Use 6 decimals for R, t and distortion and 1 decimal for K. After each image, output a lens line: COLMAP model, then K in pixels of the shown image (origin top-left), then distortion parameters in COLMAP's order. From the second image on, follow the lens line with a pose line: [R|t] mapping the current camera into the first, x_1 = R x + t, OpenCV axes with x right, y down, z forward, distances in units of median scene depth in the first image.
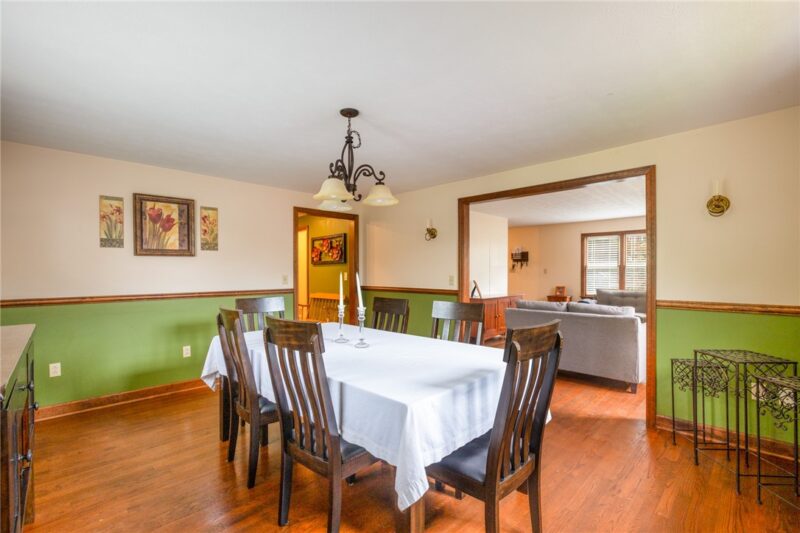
lens RADIAL K [[359.7, 0, 400.3], [0, 359.7, 270.9], [0, 0, 1]] dist [-0.022685, 0.000433]
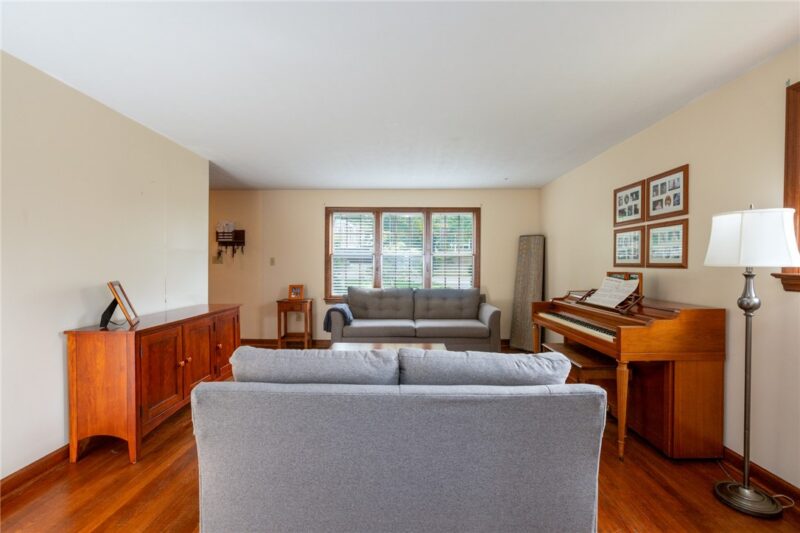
lens RADIAL K [[359.7, 0, 400.3], [0, 359.7, 270.9], [0, 0, 1]] dist [-0.022685, 0.000433]
pose [[0.713057, -0.008658, 0.701052, 0.125009], [-0.006837, 0.999790, 0.019301, 0.003696], [-0.701072, -0.018556, 0.712849, 0.405231]]
